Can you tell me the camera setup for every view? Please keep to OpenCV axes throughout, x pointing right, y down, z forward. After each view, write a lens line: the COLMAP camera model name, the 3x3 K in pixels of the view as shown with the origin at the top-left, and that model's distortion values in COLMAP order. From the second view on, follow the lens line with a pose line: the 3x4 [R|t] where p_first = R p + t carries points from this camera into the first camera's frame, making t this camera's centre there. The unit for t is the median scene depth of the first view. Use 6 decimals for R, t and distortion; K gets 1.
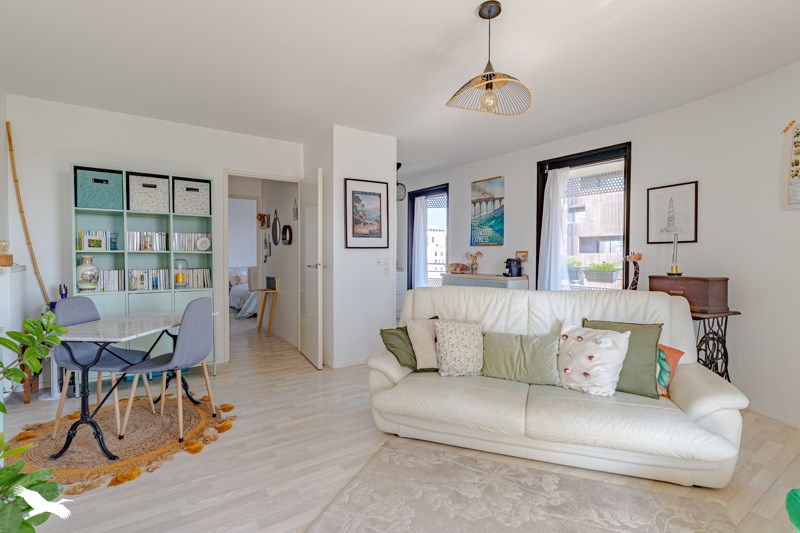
lens RADIAL K [[397.1, 0, 401.6], [0, 397.1, 263.1], [0, 0, 1]] dist [0.003885, 0.001500]
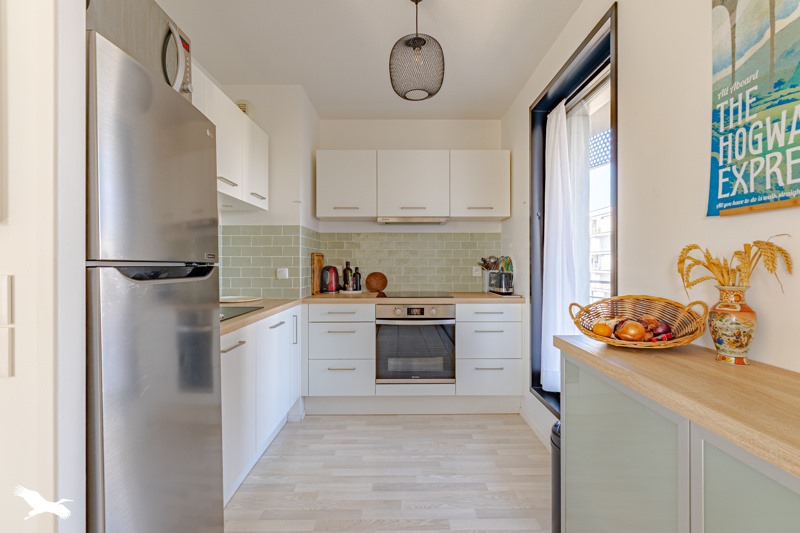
lens RADIAL K [[348.4, 0, 400.1], [0, 348.4, 270.9], [0, 0, 1]] dist [-0.034850, 0.000337]
pose [[0.809457, 0.006371, -0.587144, 0.117414], [-0.015292, 0.999831, -0.010234, -0.008957], [0.586980, 0.017263, 0.809418, 0.611209]]
